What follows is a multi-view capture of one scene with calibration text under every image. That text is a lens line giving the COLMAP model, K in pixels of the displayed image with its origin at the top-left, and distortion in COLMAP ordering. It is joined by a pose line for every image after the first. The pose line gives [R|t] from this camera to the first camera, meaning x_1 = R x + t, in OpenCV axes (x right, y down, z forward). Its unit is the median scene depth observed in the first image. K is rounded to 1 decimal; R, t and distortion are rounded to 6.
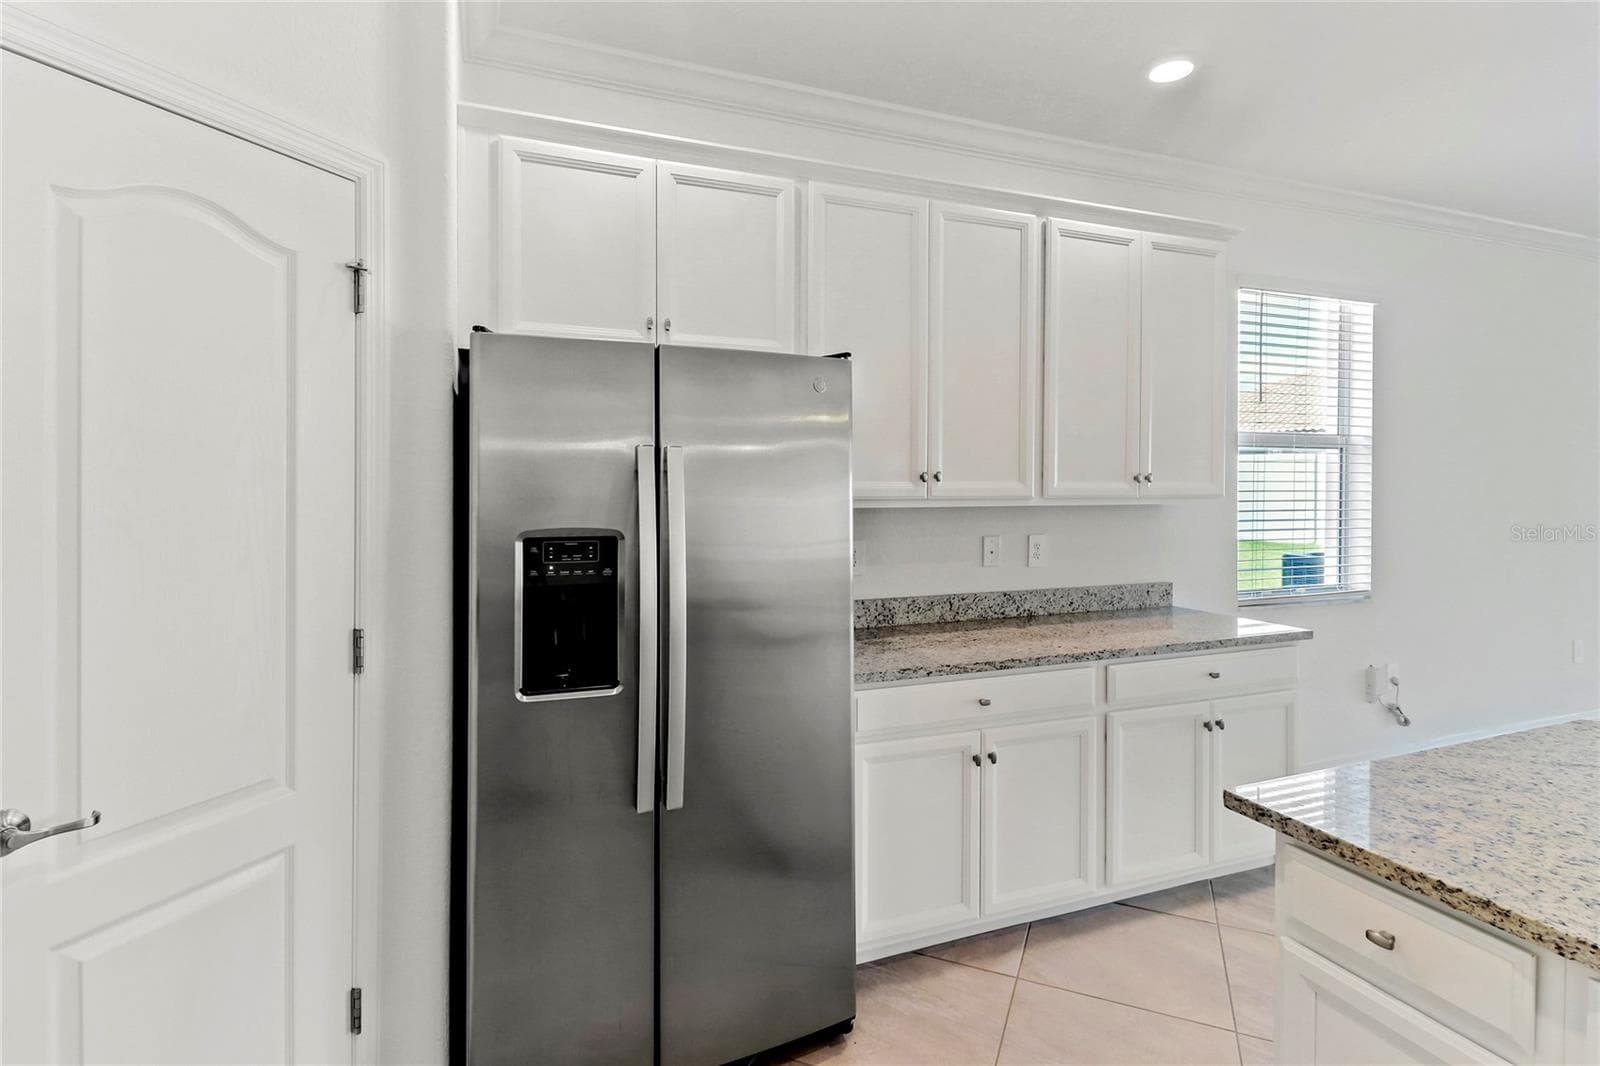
lens RADIAL K [[773.2, 0, 798.9], [0, 773.2, 485.5], [0, 0, 1]] dist [0.029713, -0.024400]
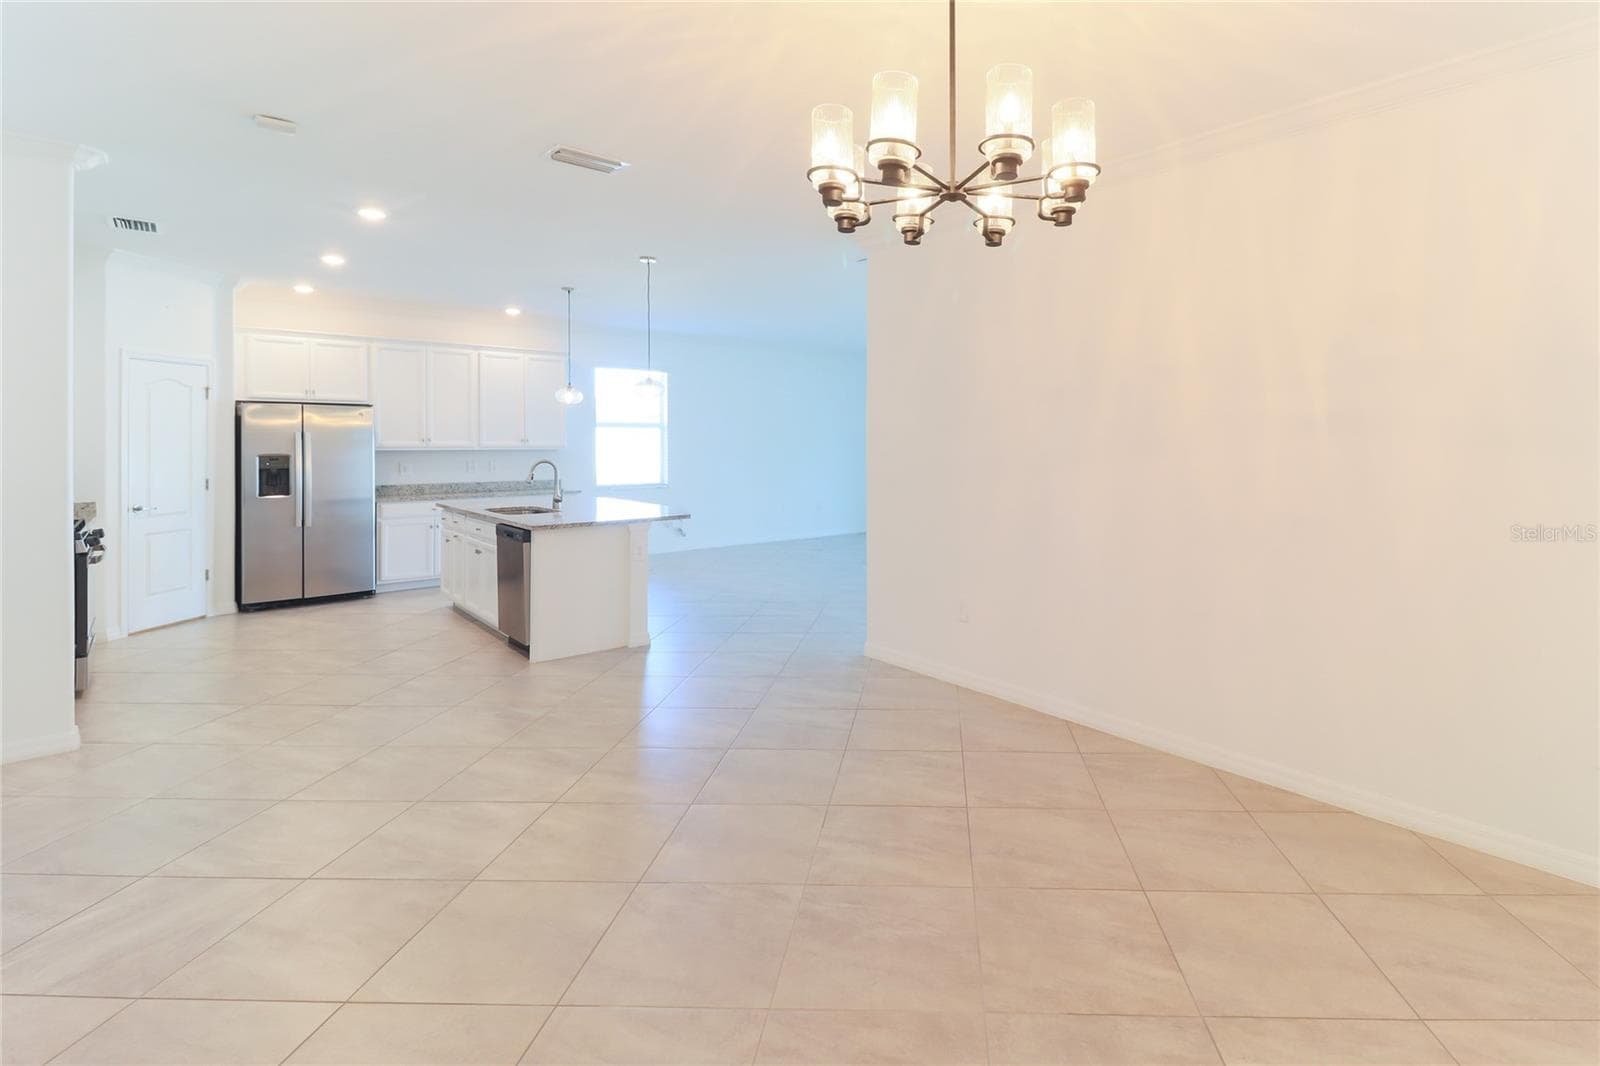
lens RADIAL K [[762.1, 0, 912.6], [0, 762.1, 446.8], [0, 0, 1]] dist [0.001799, -0.000138]
pose [[0.925023, -0.003804, 0.379893, 0.692693], [0.003298, 0.999993, 0.001984, 0.014135], [-0.379897, -0.000582, 0.925028, -2.142944]]
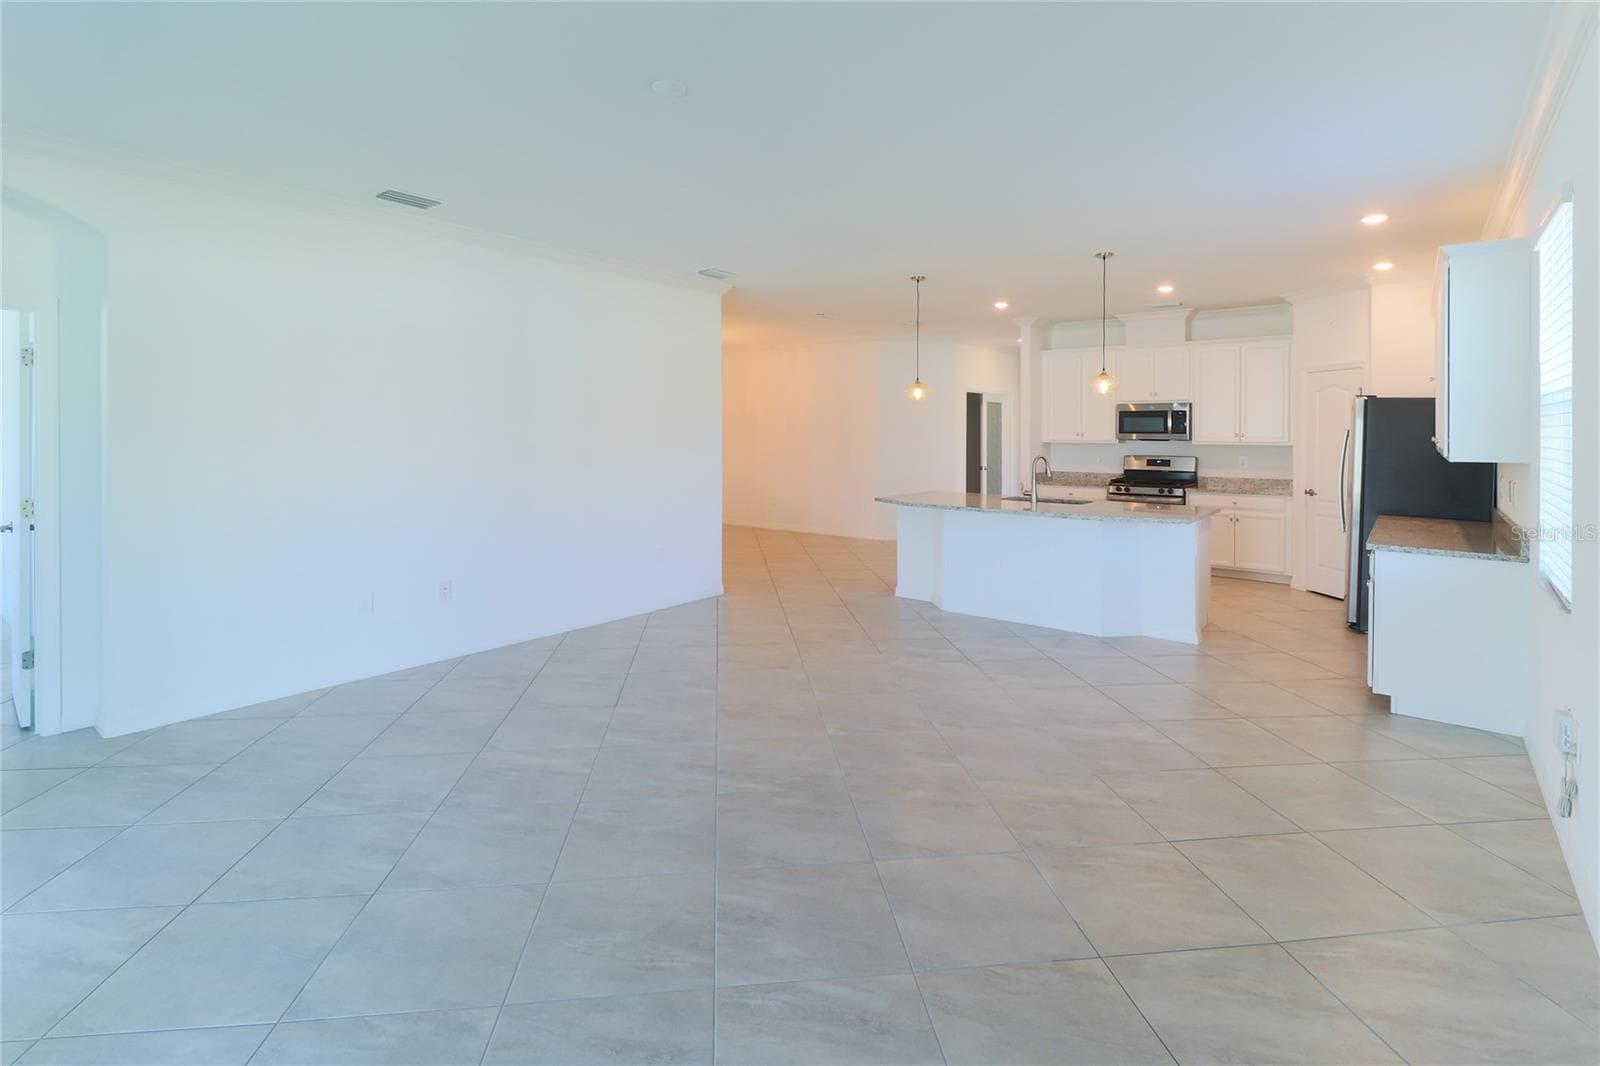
lens RADIAL K [[757.6, 0, 802.6], [0, 757.6, 435.8], [0, 0, 1]] dist [0.012695, -0.012473]
pose [[-0.863974, -0.000980, -0.503535, 2.222060], [-0.007675, 0.999908, 0.011223, -0.027345], [0.503477, 0.013561, -0.863902, 1.641046]]
